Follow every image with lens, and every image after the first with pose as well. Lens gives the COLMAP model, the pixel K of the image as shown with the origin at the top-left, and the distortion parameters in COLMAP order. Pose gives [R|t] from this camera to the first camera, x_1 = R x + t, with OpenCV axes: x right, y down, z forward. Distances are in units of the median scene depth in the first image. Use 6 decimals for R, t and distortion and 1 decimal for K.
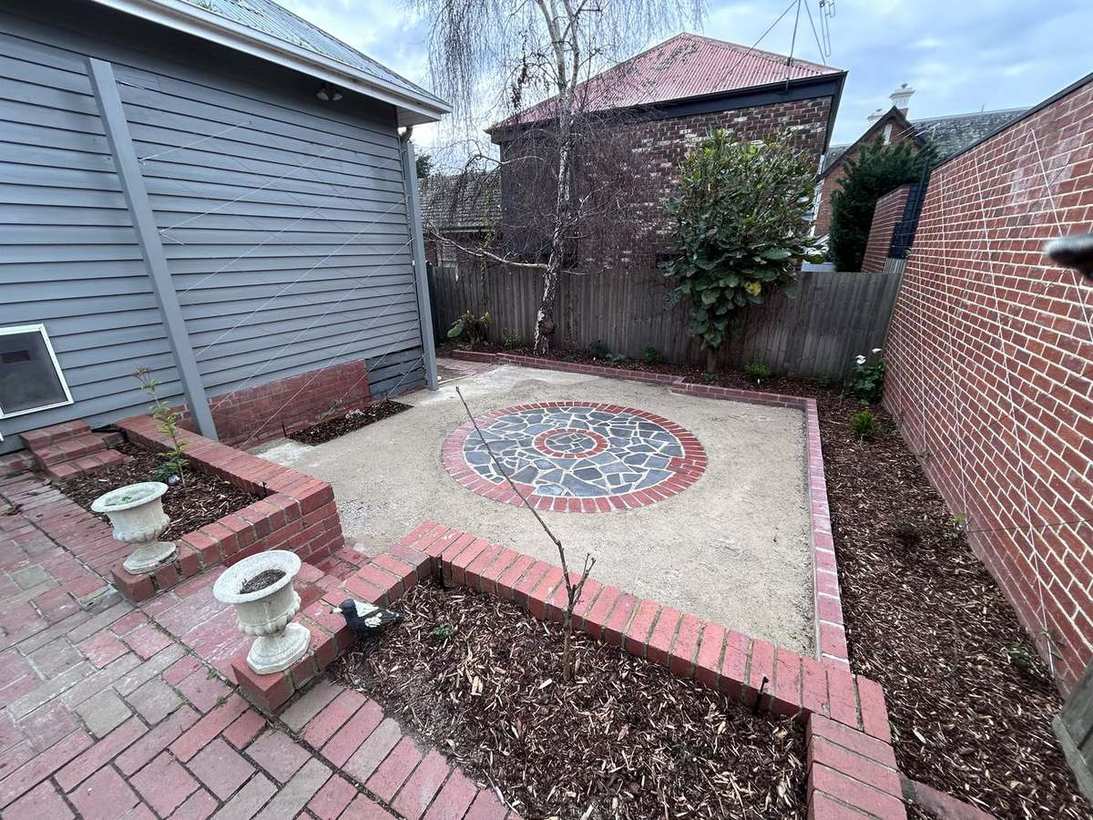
lens RADIAL K [[438.1, 0, 549.3], [0, 438.1, 408.1], [0, 0, 1]] dist [0.000314, -0.000018]
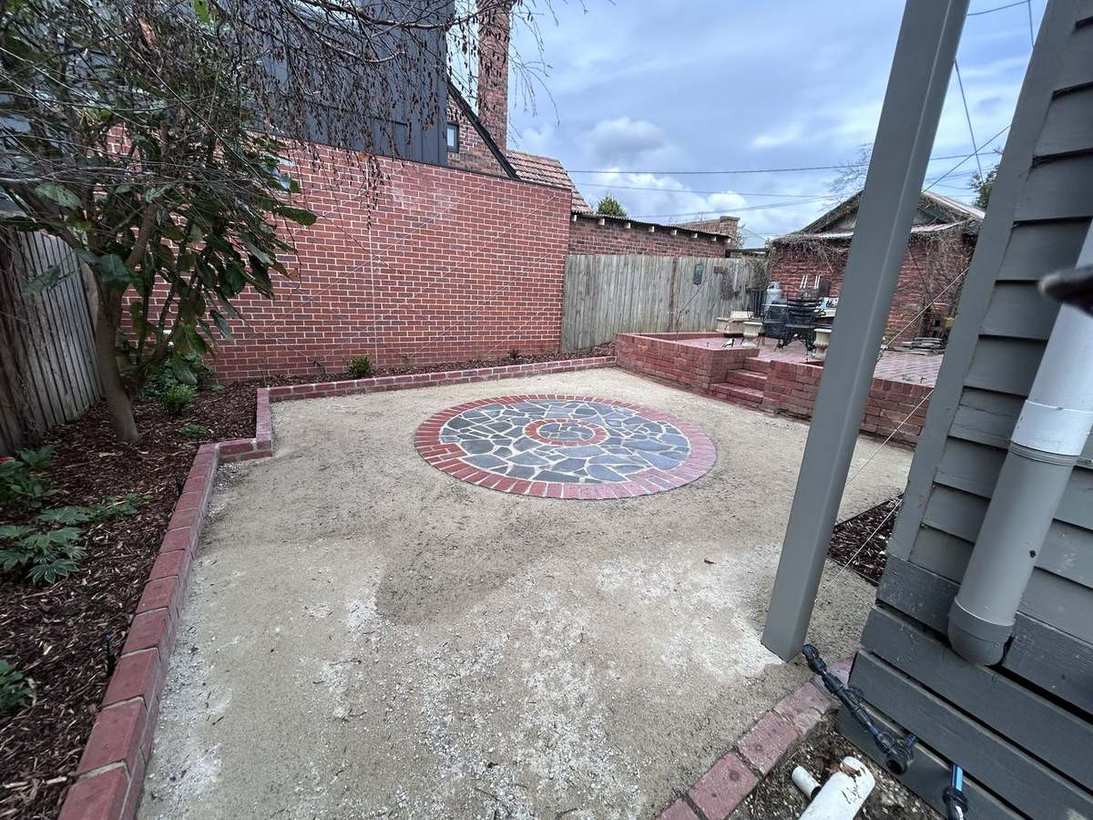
lens RADIAL K [[438.1, 0, 548.2], [0, 438.1, 411.3], [0, 0, 1]] dist [0.000314, -0.000018]
pose [[-0.866262, -0.169795, 0.469851, -0.314527], [0.130186, 0.831260, 0.540424, -0.418607], [-0.482330, 0.529317, -0.697984, 1.536599]]
